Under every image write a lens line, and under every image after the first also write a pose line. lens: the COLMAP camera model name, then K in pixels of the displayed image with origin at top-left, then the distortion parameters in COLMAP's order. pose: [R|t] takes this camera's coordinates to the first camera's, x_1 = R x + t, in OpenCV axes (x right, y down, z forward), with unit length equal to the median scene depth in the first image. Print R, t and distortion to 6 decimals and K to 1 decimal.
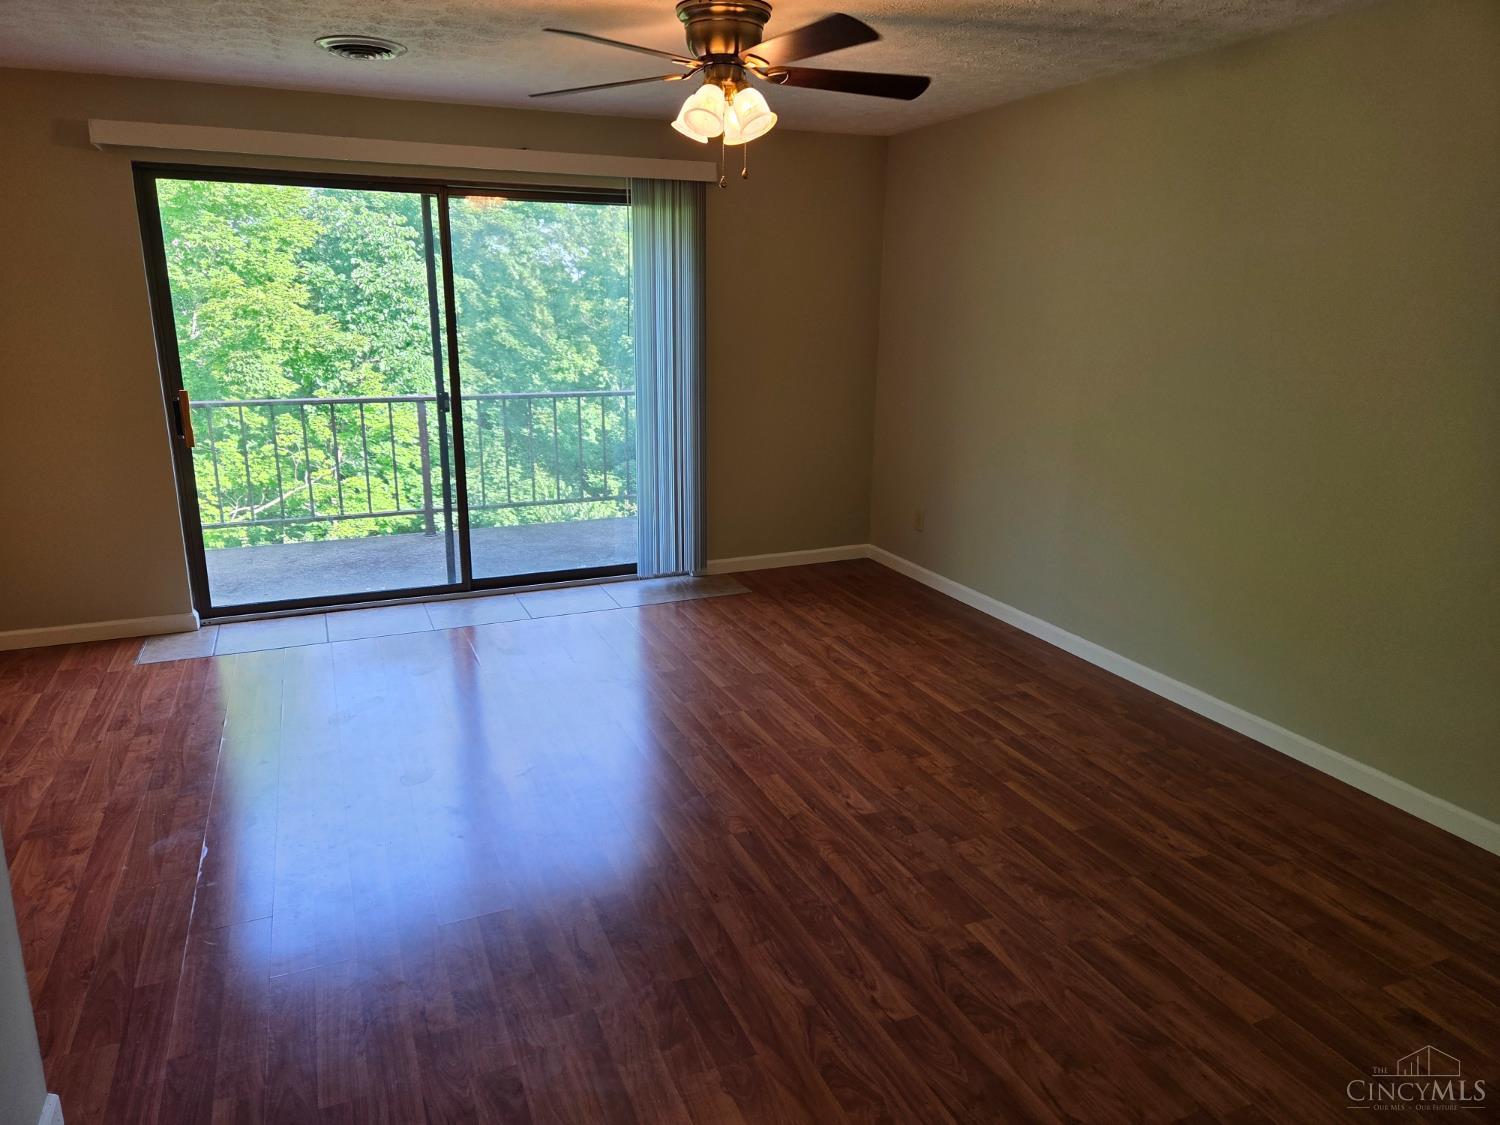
lens RADIAL K [[980.9, 0, 718.2], [0, 980.9, 535.1], [0, 0, 1]] dist [0.041375, -0.000743]
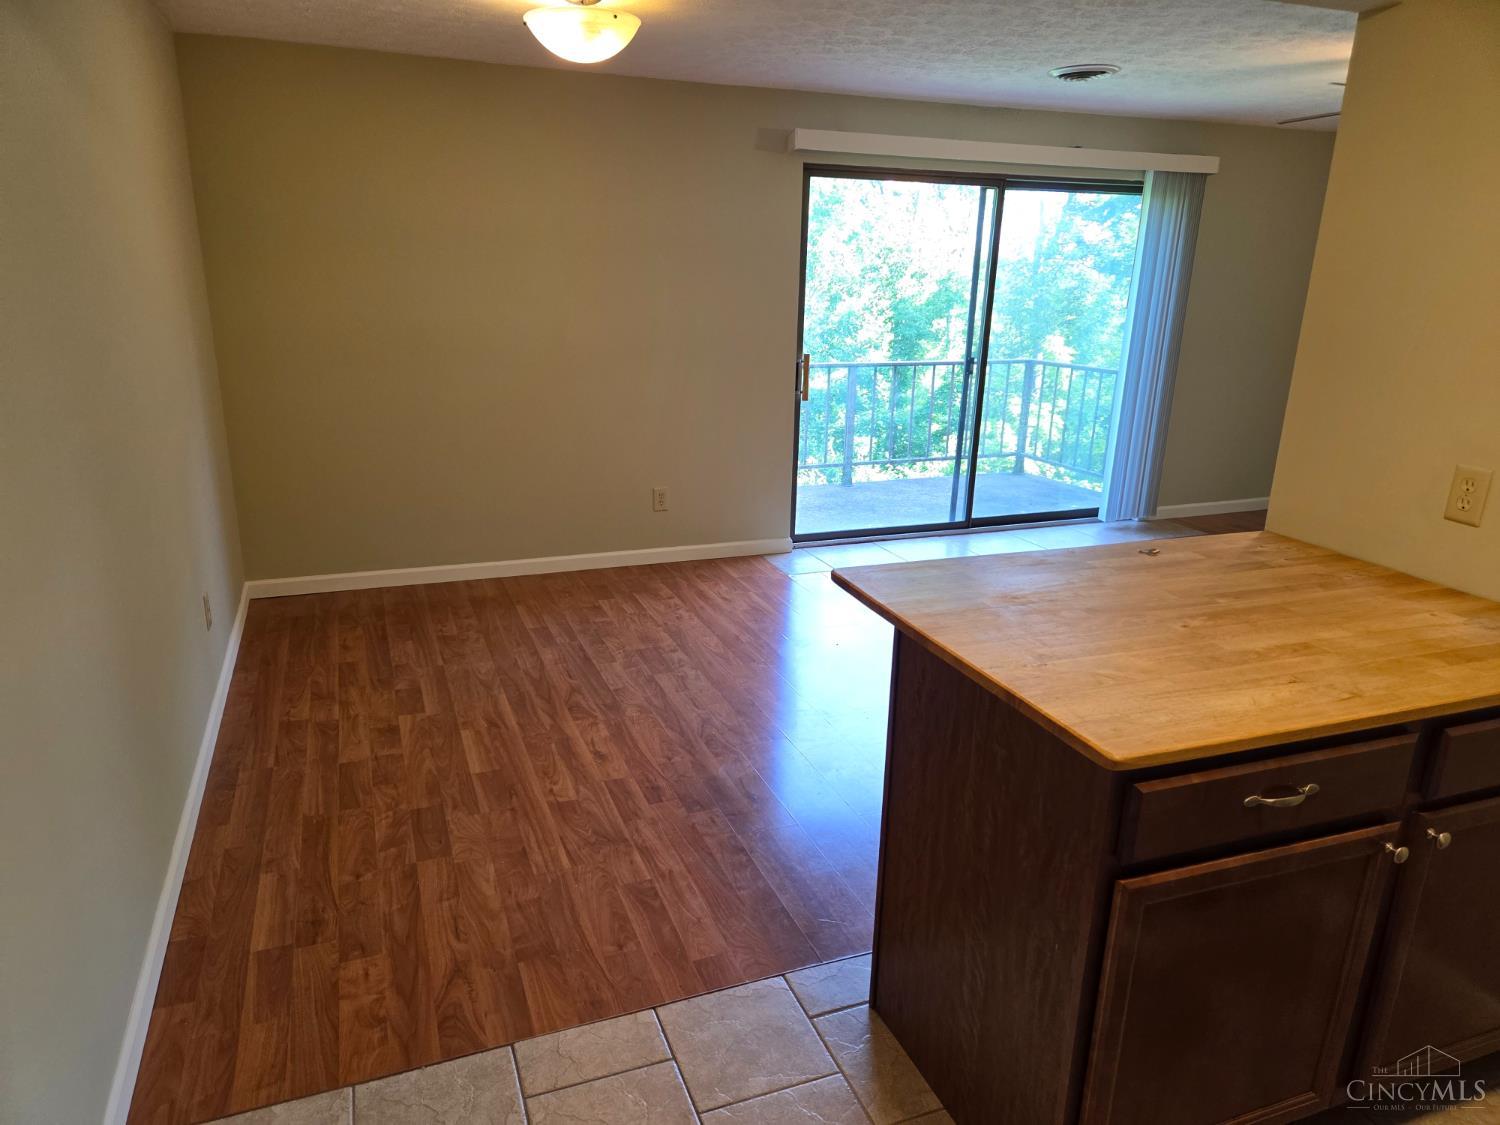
lens RADIAL K [[1002.1, 0, 745.9], [0, 1002.1, 557.0], [0, 0, 1]] dist [0.034752, -0.000447]
pose [[0.999690, 0.018070, -0.017150, -0.798608], [-0.017350, 0.998999, 0.041222, 0.074538], [0.017878, -0.040911, 0.999003, -0.324515]]
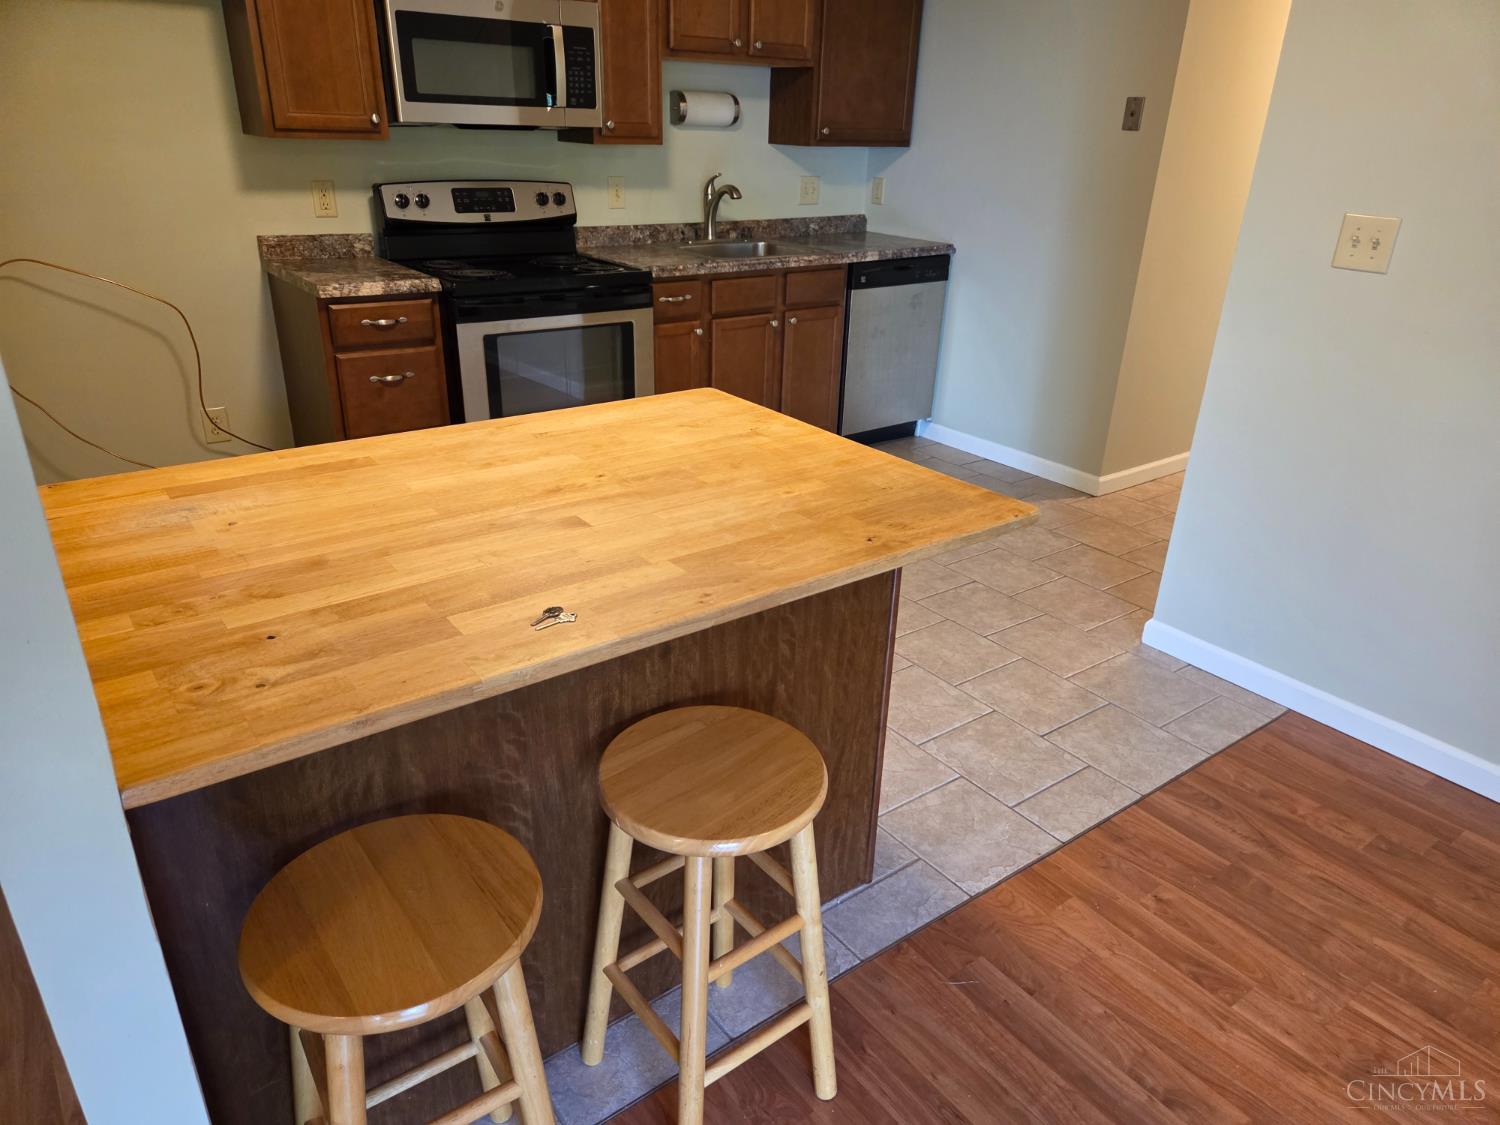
lens RADIAL K [[1013.3, 0, 754.4], [0, 1013.3, 571.5], [0, 0, 1]] dist [0.073983, -0.064277]
pose [[-0.965338, 0.068341, -0.251897, -0.497257], [-0.102748, 0.787679, 0.607458, -0.147743], [0.239928, 0.612284, -0.753354, 0.695500]]
